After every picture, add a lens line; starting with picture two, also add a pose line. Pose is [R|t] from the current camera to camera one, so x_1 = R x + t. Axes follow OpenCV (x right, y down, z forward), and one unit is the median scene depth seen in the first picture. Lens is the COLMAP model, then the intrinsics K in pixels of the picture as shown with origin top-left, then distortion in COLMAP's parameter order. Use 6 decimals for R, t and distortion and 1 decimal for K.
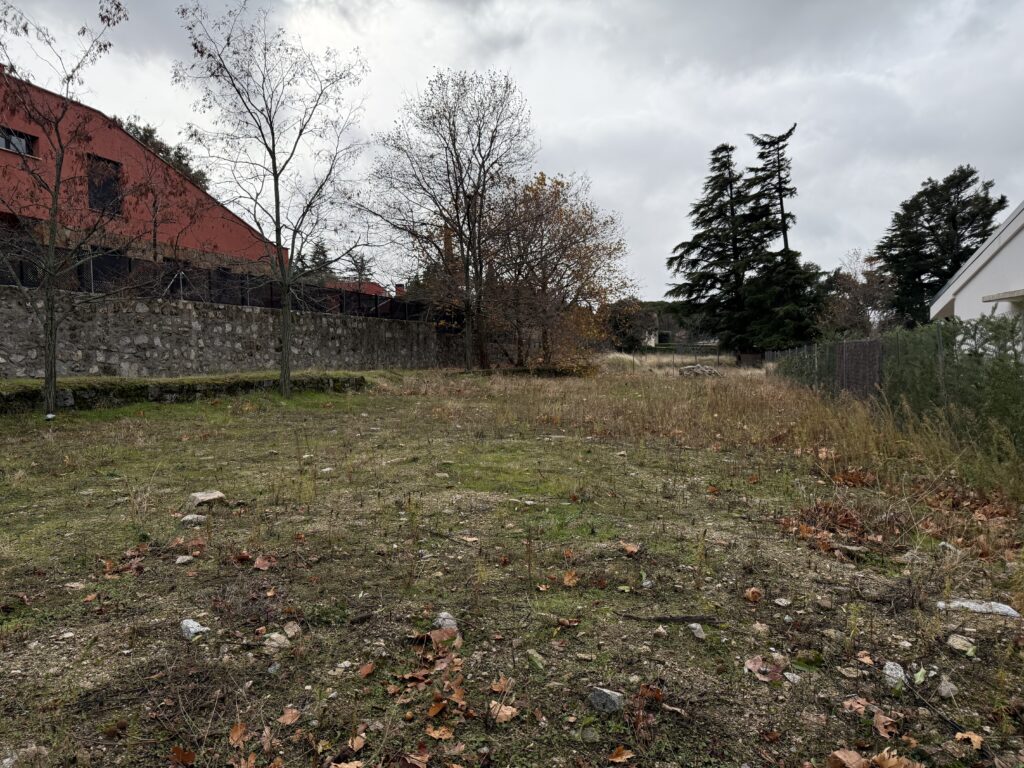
lens RADIAL K [[709.7, 0, 512.0], [0, 709.7, 384.0], [0, 0, 1]] dist [0.174123, -0.232178]
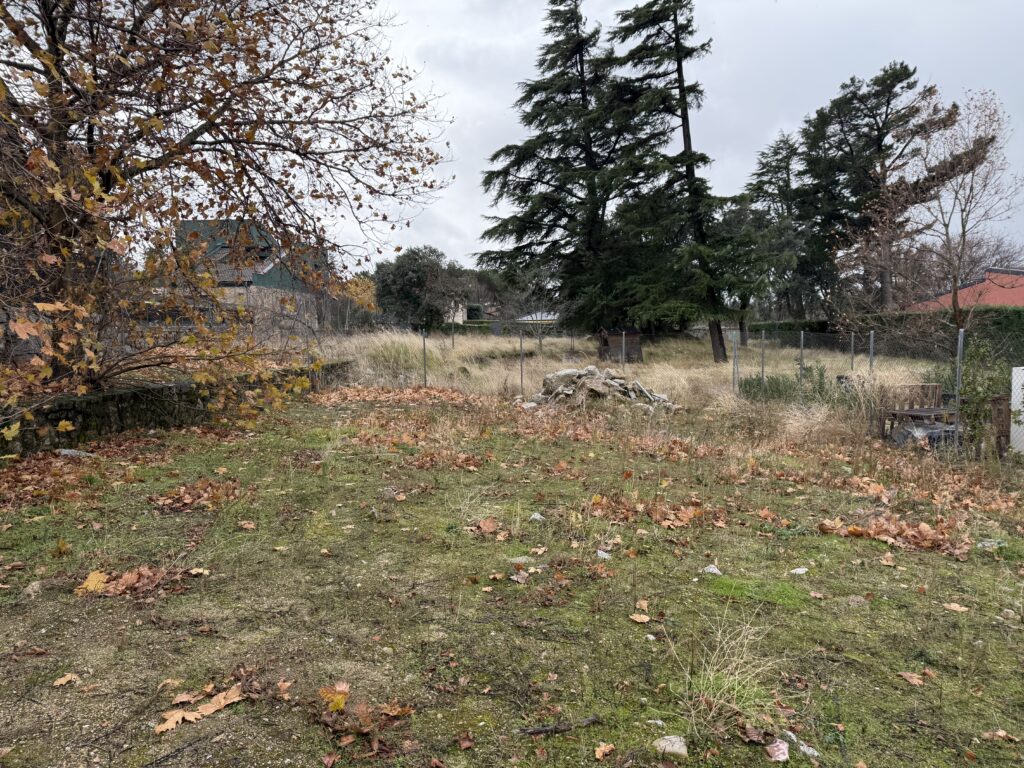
lens RADIAL K [[709.7, 0, 512.0], [0, 709.7, 384.0], [0, 0, 1]] dist [0.174123, -0.232178]
pose [[0.963018, -0.015978, 0.268962, 0.076248], [0.008099, 0.999506, 0.030379, -0.018871], [-0.269315, -0.027077, 0.962672, 0.418041]]
